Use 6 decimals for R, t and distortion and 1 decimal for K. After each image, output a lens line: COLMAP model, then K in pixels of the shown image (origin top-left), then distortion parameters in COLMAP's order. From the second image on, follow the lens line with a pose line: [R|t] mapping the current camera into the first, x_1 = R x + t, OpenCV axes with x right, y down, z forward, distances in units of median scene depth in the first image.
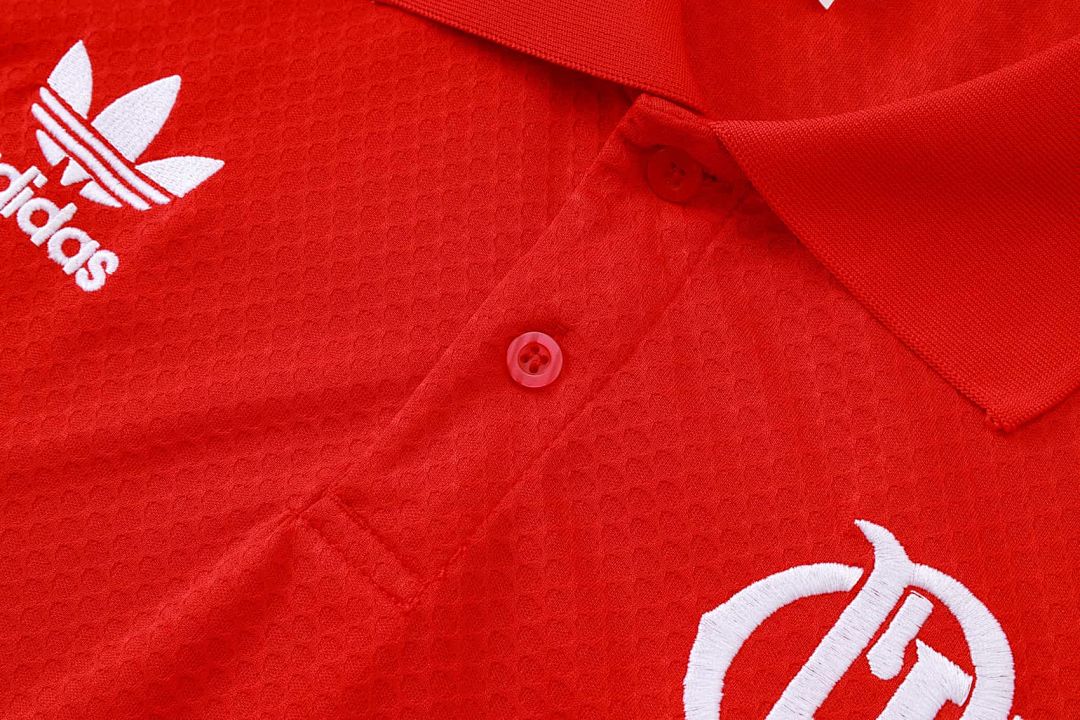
lens RADIAL K [[1875.4, 0, 540.0], [0, 1875.4, 360.0], [0, 0, 1]] dist [-0.058255, 0.077622]
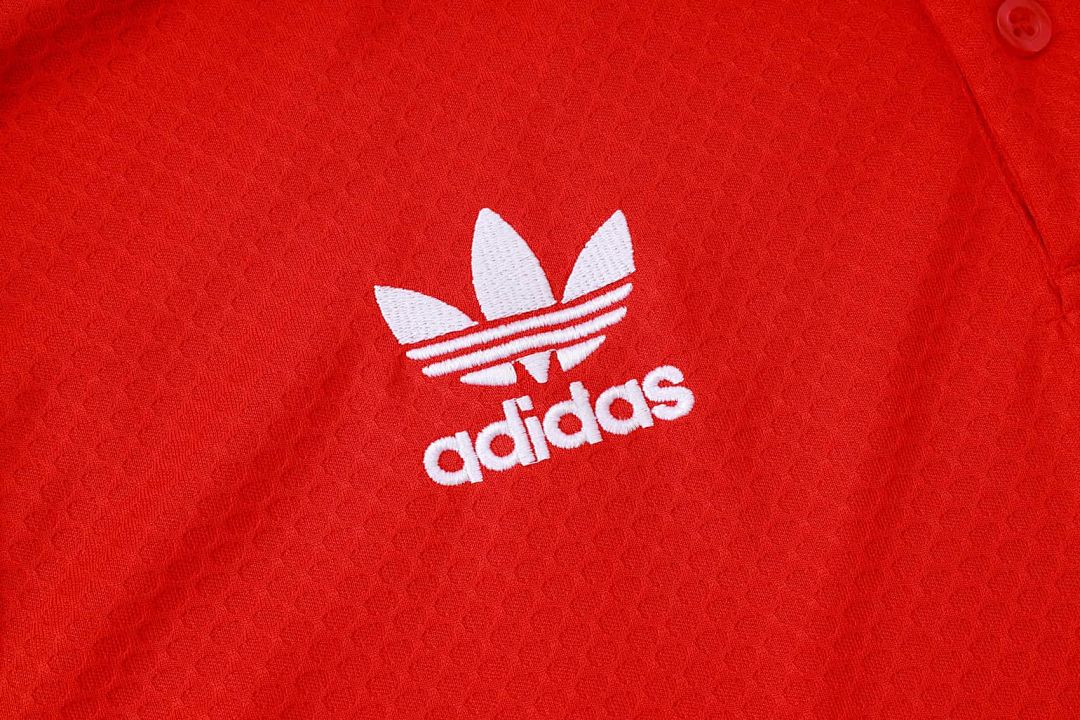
lens RADIAL K [[1875.4, 0, 540.0], [0, 1875.4, 360.0], [0, 0, 1]] dist [-0.058255, 0.077622]
pose [[0.484056, -0.818895, 0.308384, -0.504949], [0.803986, 0.555325, 0.212651, -0.277955], [-0.345392, 0.145001, 0.927189, 0.227620]]
